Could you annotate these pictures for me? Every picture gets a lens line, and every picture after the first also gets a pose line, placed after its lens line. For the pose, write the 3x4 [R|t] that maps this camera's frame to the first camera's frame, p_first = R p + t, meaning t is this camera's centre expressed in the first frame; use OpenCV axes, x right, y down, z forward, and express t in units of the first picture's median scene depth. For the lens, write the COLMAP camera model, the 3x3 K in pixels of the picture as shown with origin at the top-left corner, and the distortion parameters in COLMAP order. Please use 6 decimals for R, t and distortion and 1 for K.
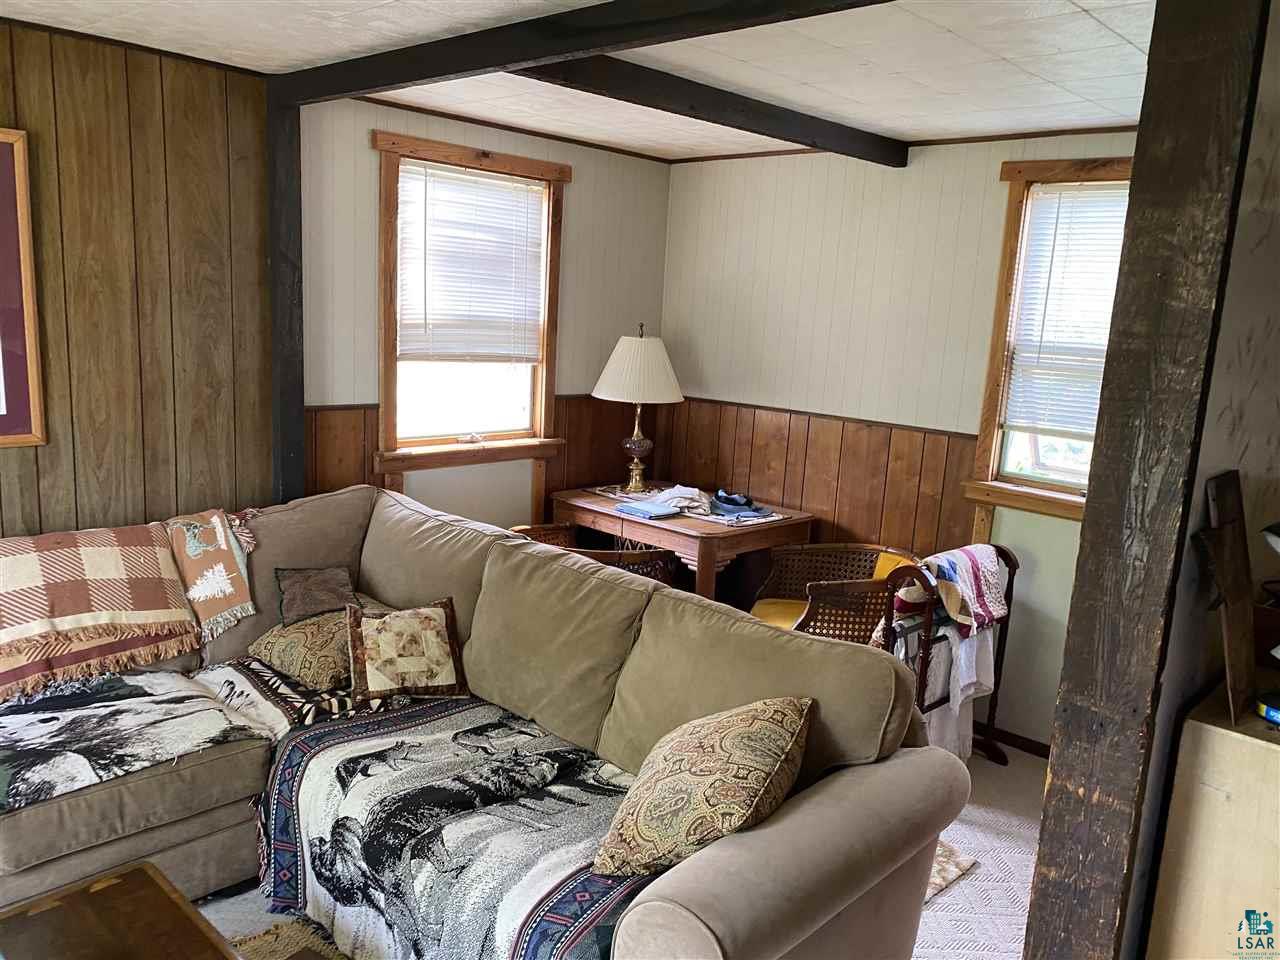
lens RADIAL K [[982.5, 0, 634.9], [0, 982.5, 483.7], [0, 0, 1]] dist [0.055868, -0.044243]
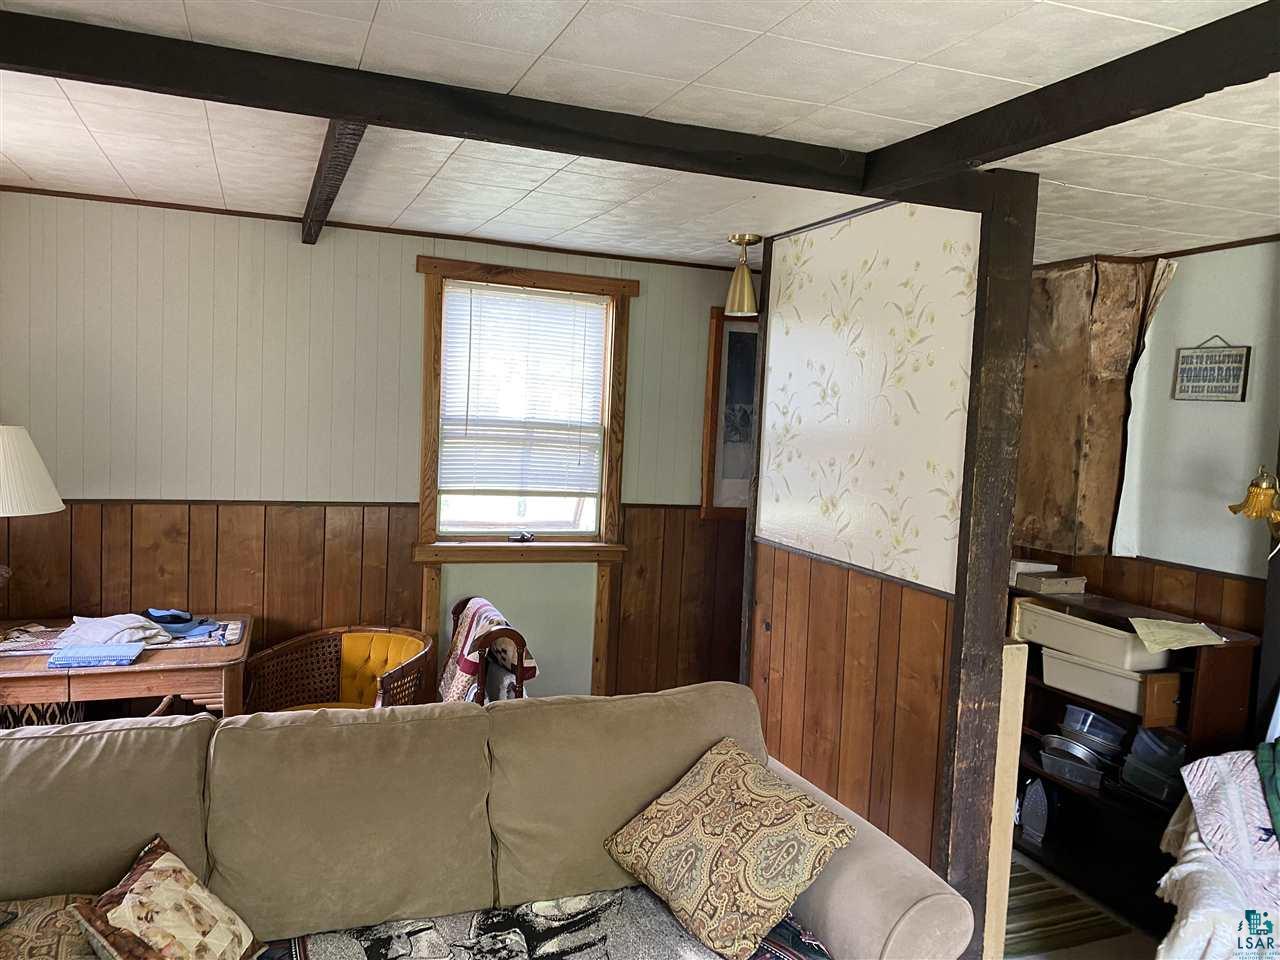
lens RADIAL K [[982.5, 0, 635.6], [0, 982.5, 481.9], [0, 0, 1]] dist [0.055868, -0.044243]
pose [[0.438064, -0.104434, 0.892857, -0.529282], [0.141252, 0.988887, 0.046364, -0.091361], [-0.887777, 0.105808, 0.447948, 0.319341]]
